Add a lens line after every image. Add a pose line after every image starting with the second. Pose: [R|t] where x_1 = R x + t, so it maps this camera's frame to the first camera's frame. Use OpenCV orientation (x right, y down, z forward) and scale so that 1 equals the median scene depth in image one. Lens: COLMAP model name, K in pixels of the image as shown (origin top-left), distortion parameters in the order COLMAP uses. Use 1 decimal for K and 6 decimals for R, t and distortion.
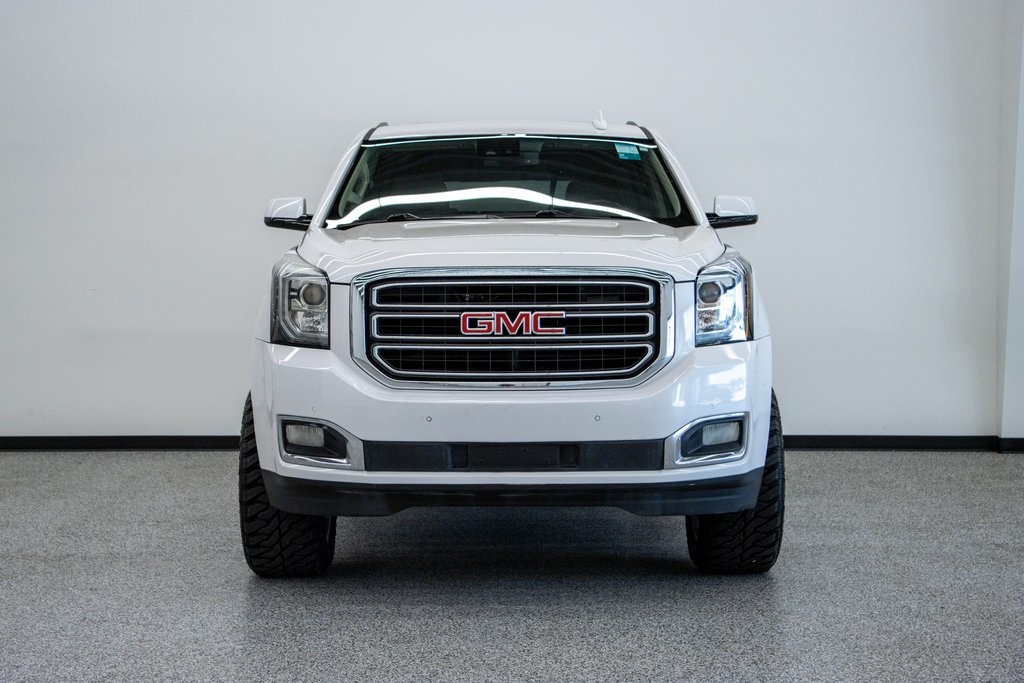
lens RADIAL K [[1847.2, 0, 511.6], [0, 1847.2, 339.8], [0, 0, 1]] dist [0.045595, 0.000000]
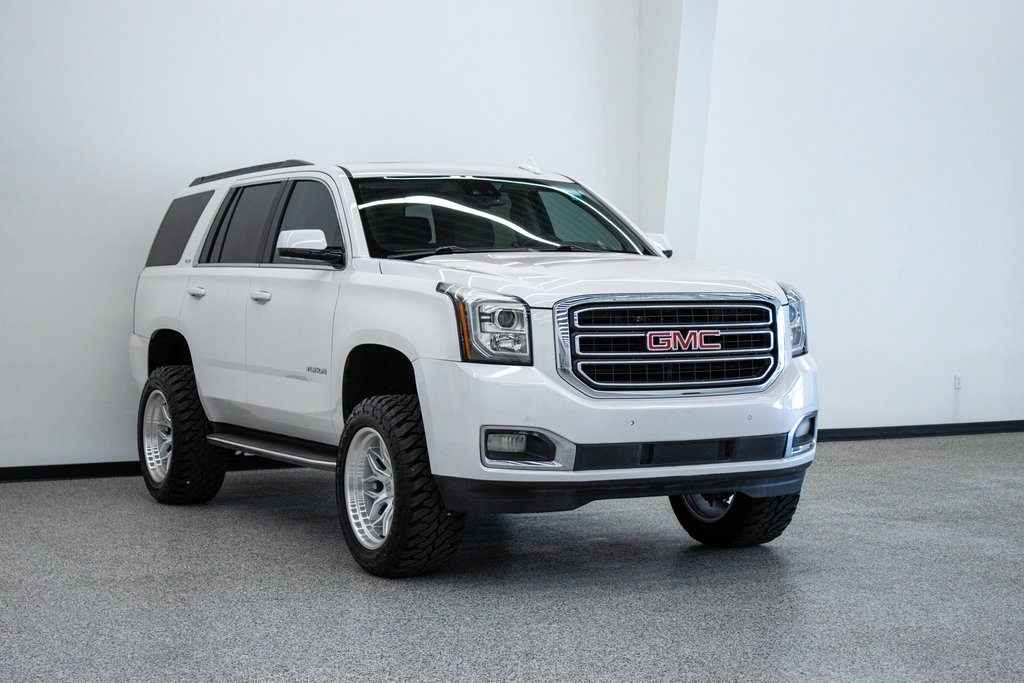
lens RADIAL K [[1847.2, 0, 512.7], [0, 1847.2, 342.8], [0, 0, 1]] dist [0.045595, 0.000000]
pose [[0.880088, -0.013645, 0.474614, -0.648886], [0.020995, 0.999728, -0.010191, 0.002287], [-0.474346, 0.018934, 0.880135, 0.004063]]
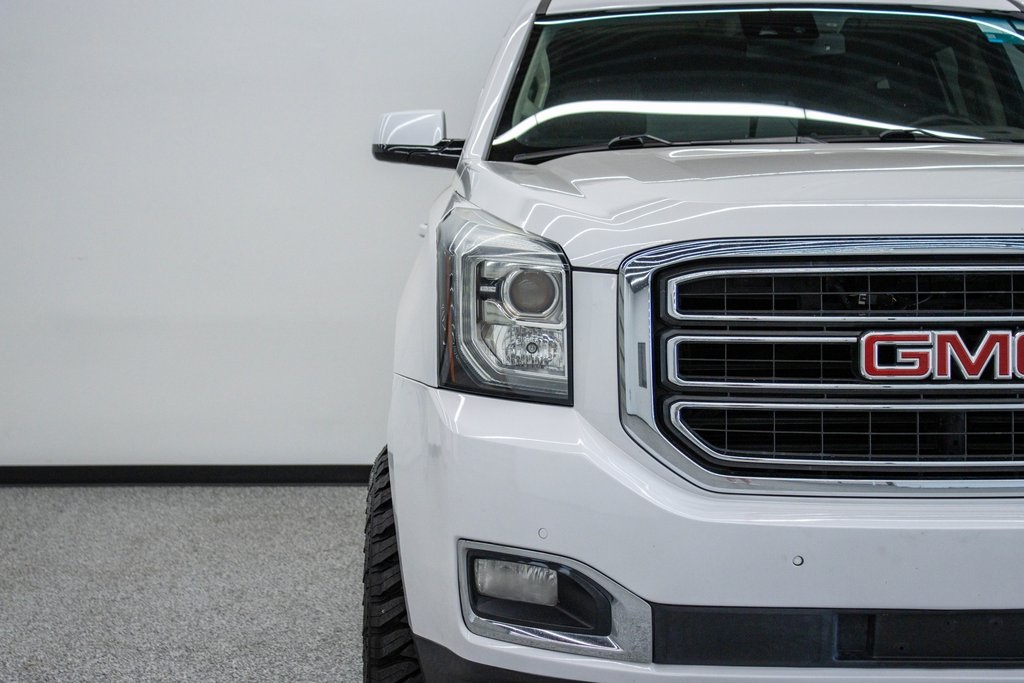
lens RADIAL K [[1847.2, 0, 513.0], [0, 1847.2, 340.4], [0, 0, 1]] dist [0.045595, 0.000000]
pose [[0.999969, 0.000376, 0.007900, -0.117463], [-0.000574, 0.999688, 0.024981, -0.024021], [-0.007888, -0.024985, 0.999657, 0.519527]]
